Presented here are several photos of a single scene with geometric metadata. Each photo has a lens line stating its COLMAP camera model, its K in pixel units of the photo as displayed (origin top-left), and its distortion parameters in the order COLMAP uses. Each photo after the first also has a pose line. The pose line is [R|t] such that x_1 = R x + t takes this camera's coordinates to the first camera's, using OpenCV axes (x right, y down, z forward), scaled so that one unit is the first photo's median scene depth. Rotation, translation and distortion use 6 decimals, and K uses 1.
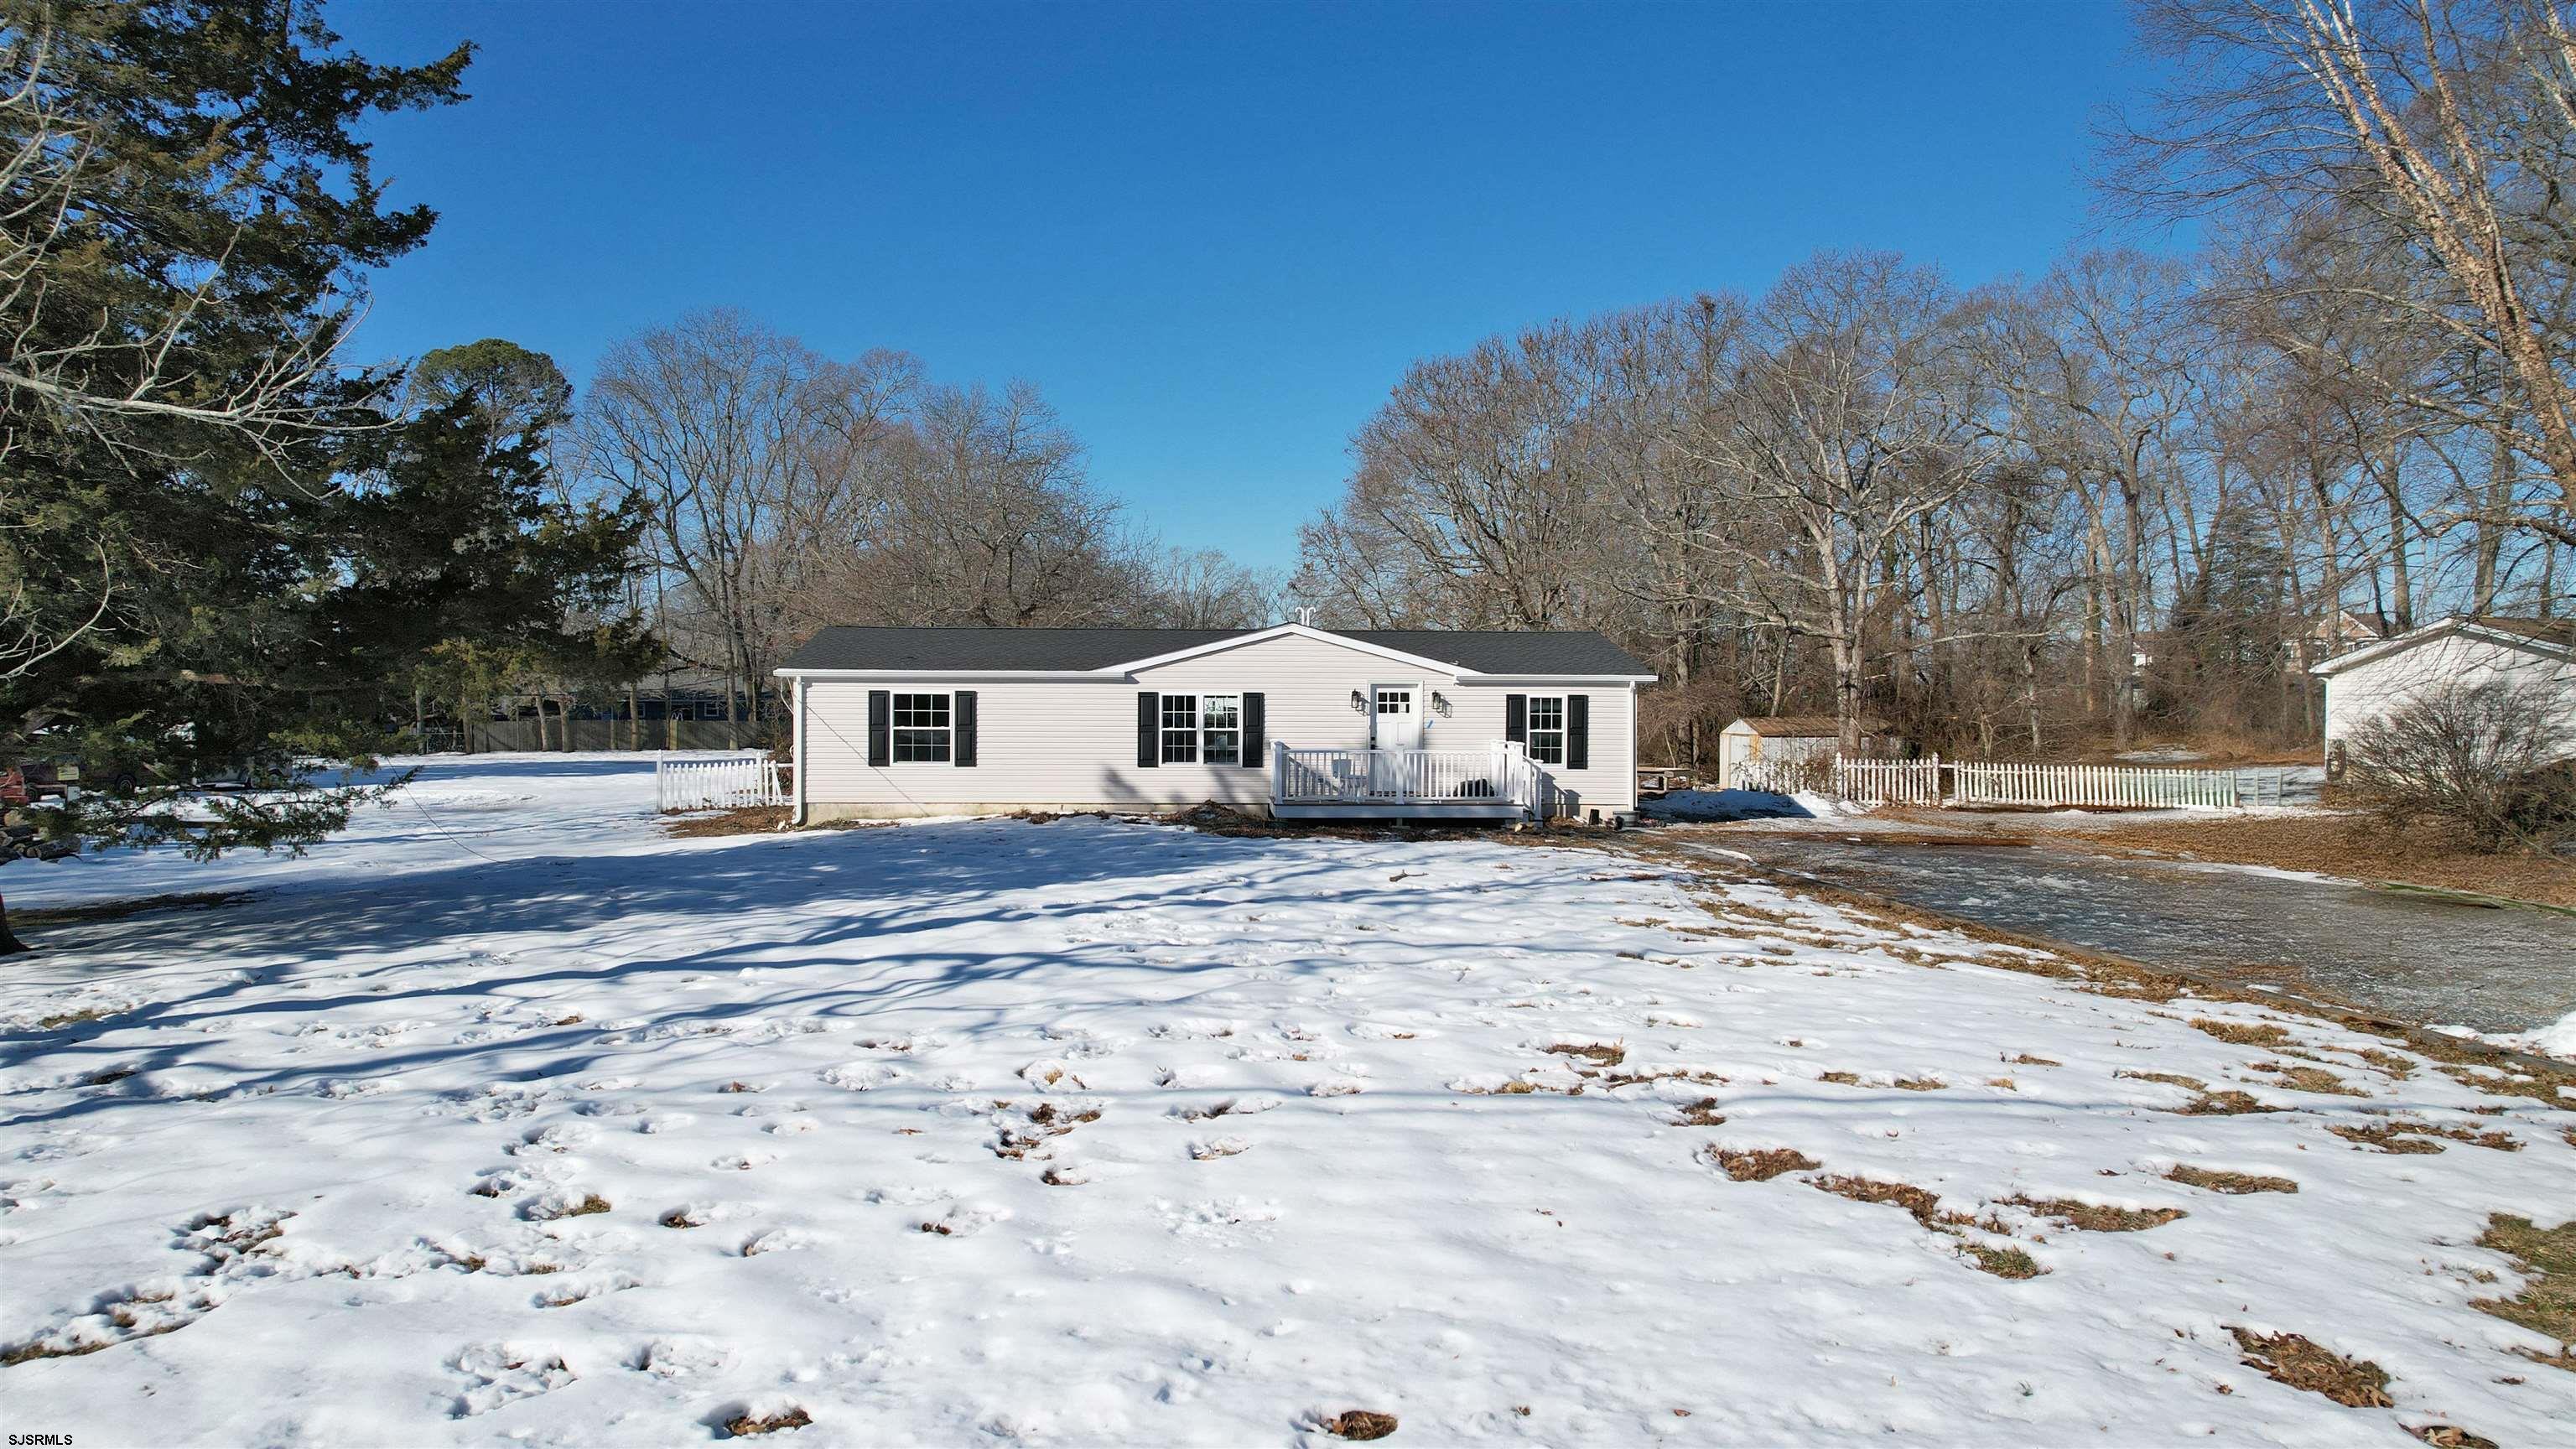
lens RADIAL K [[1599.1, 0, 1305.9], [0, 1599.1, 723.4], [0, 0, 1]] dist [-0.021085, 0.001022]
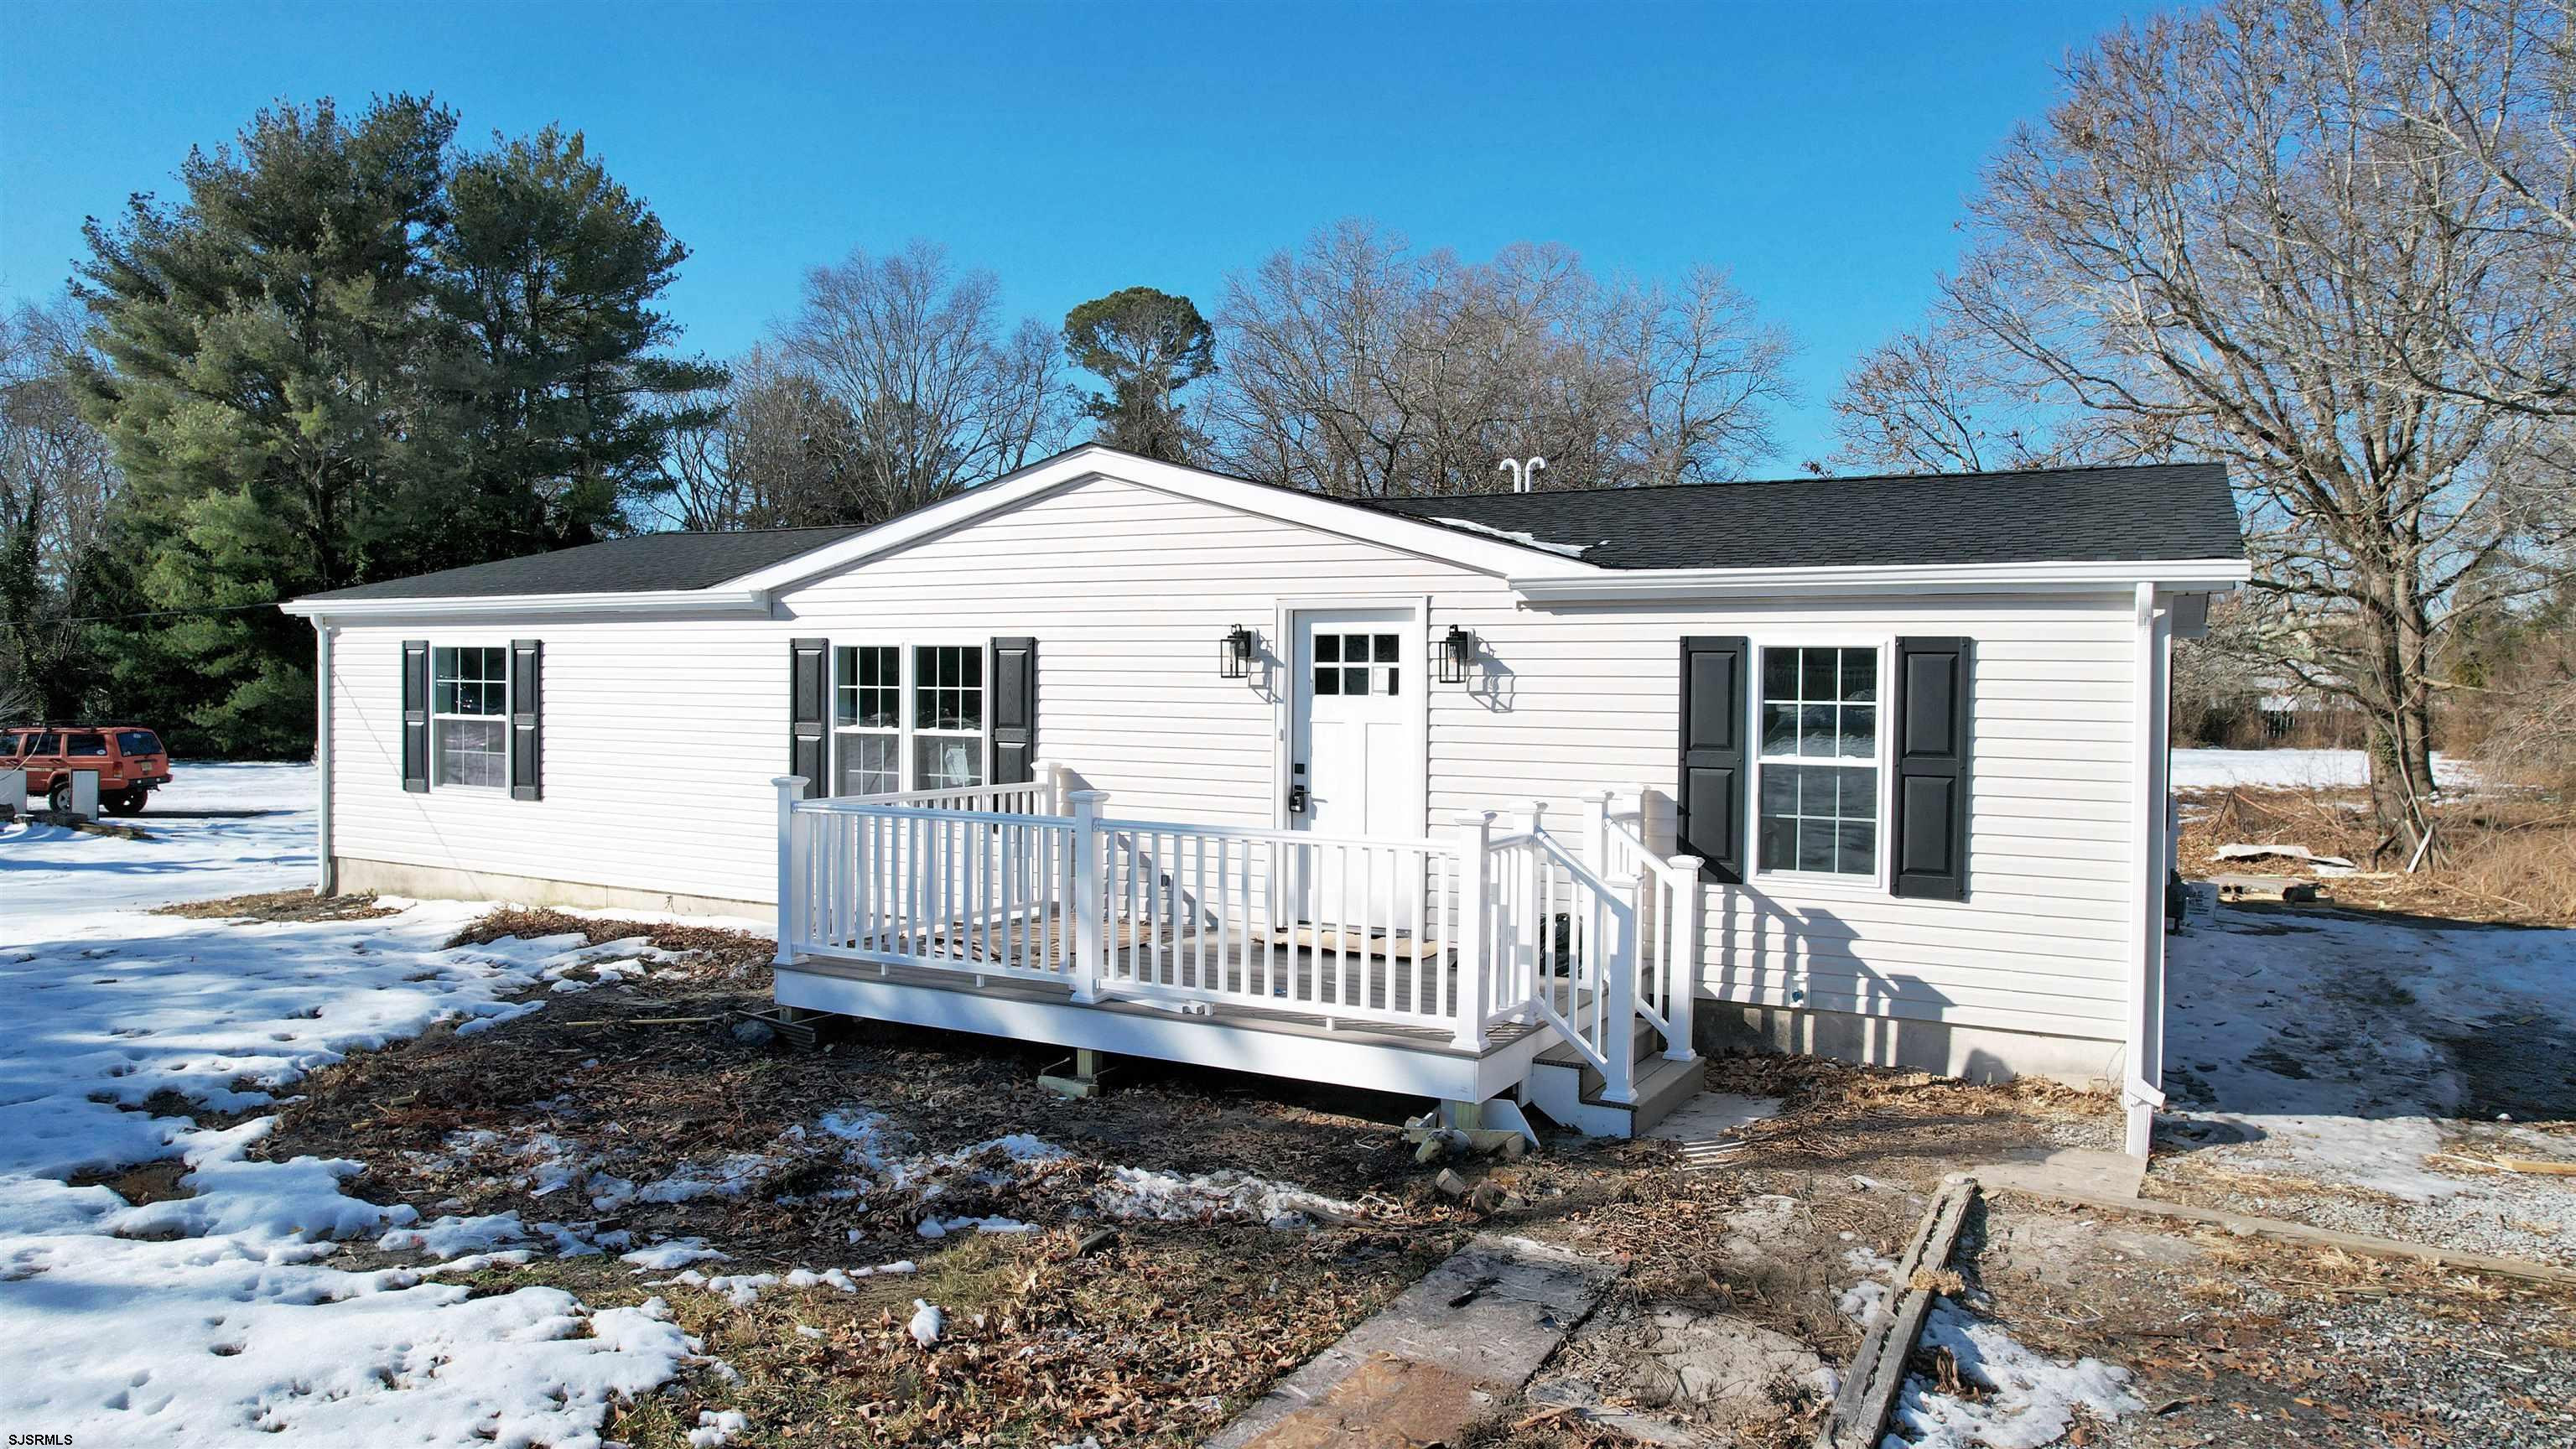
lens RADIAL K [[1599.1, 0, 1317.7], [0, 1599.1, 707.0], [0, 0, 1]] dist [-0.021085, 0.001022]
pose [[0.848334, 0.013464, -0.529291, 0.231569], [-0.011478, 0.999909, 0.007039, -0.006199], [0.529338, 0.000103, 0.848411, 0.716609]]
